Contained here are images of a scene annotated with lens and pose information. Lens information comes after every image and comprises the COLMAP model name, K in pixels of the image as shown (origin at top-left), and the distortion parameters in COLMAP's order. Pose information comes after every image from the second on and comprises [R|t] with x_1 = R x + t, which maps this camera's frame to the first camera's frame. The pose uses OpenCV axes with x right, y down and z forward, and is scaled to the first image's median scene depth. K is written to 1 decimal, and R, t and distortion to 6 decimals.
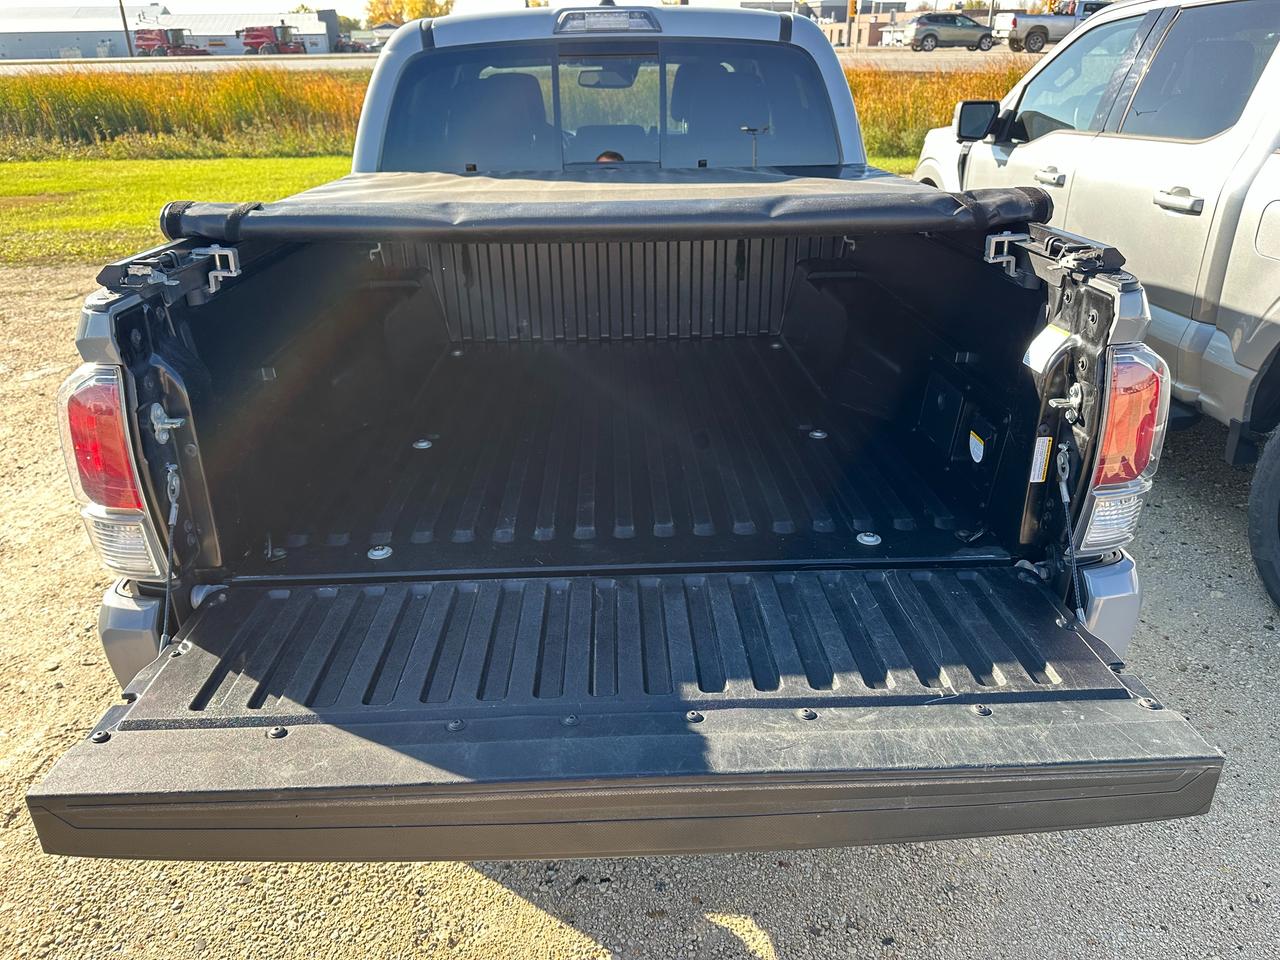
lens RADIAL K [[899.5, 0, 648.8], [0, 899.5, 487.9], [0, 0, 1]] dist [0.012465, -0.029147]
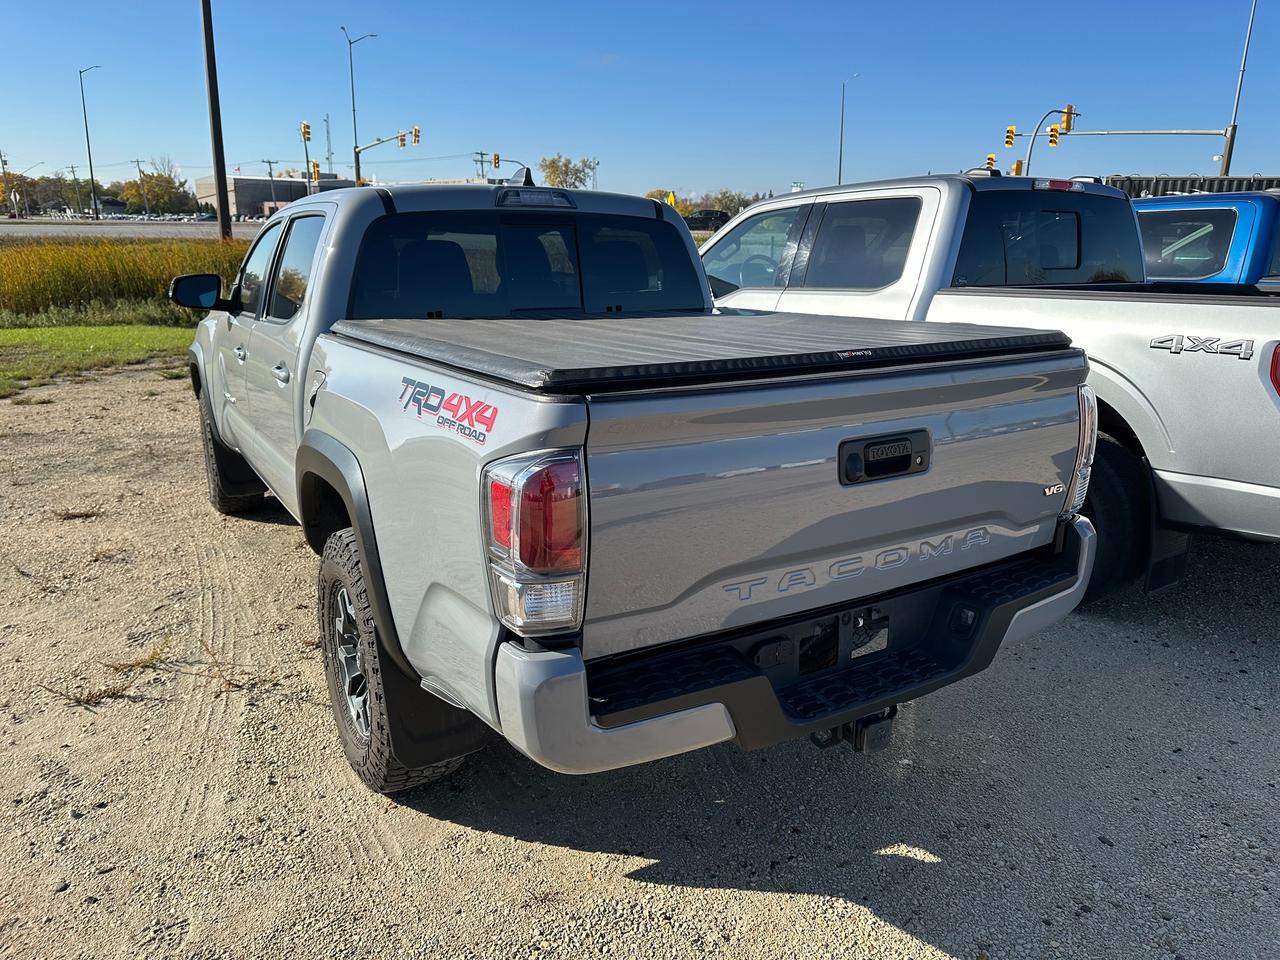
lens RADIAL K [[899.5, 0, 651.6], [0, 899.5, 480.1], [0, 0, 1]] dist [0.012465, -0.029147]
pose [[0.869266, -0.106941, 0.482639, -0.497904], [0.191786, 0.972806, -0.129870, 0.041152], [-0.455625, 0.205455, 0.866137, -0.048213]]
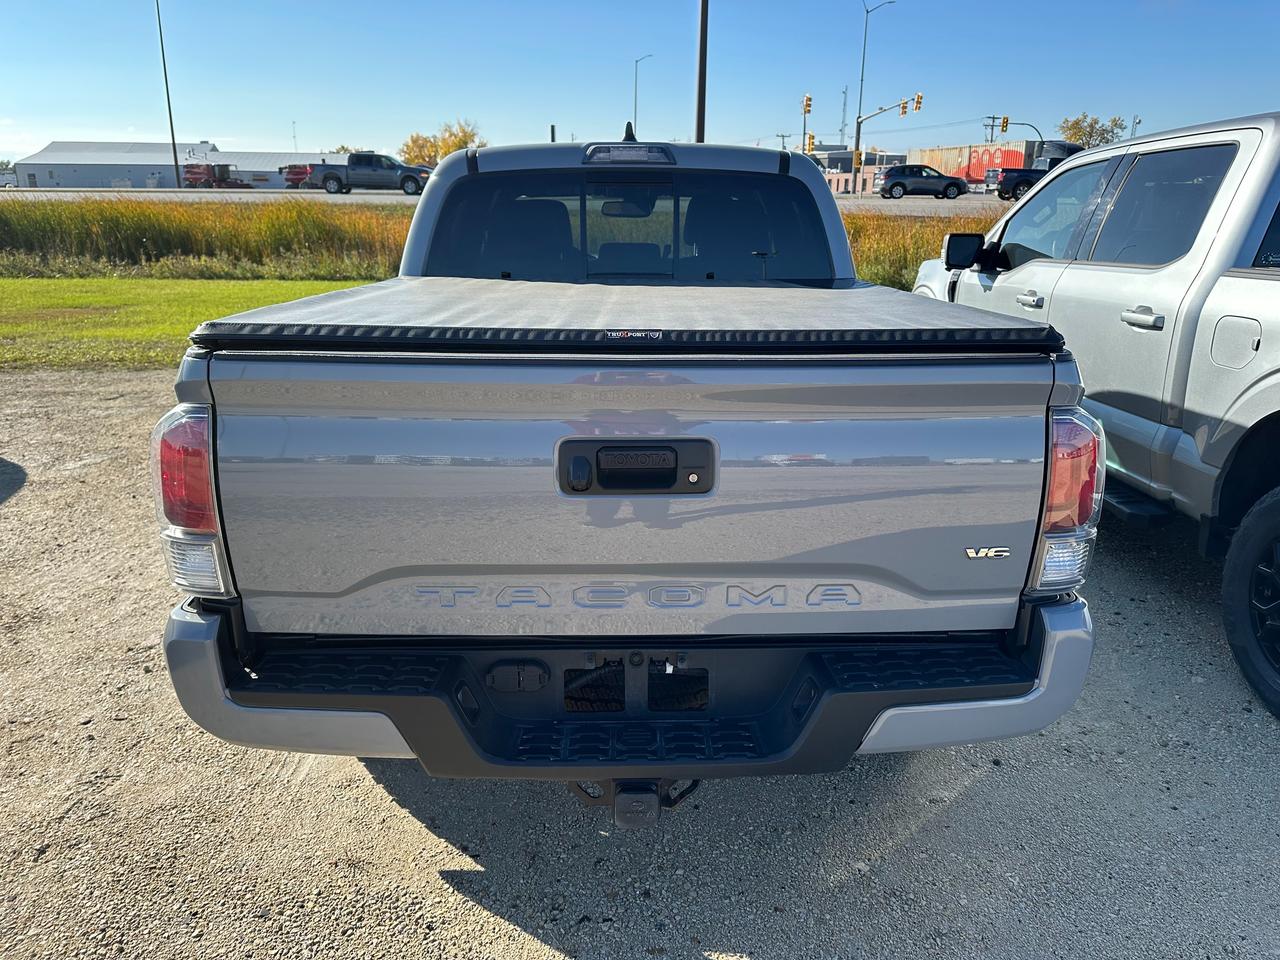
lens RADIAL K [[899.5, 0, 659.1], [0, 899.5, 483.9], [0, 0, 1]] dist [0.012465, -0.029147]
pose [[0.999806, 0.019645, -0.001141, 0.001701], [-0.019610, 0.989837, -0.140847, 0.054463], [-0.001637, 0.140842, 0.990031, -0.070218]]
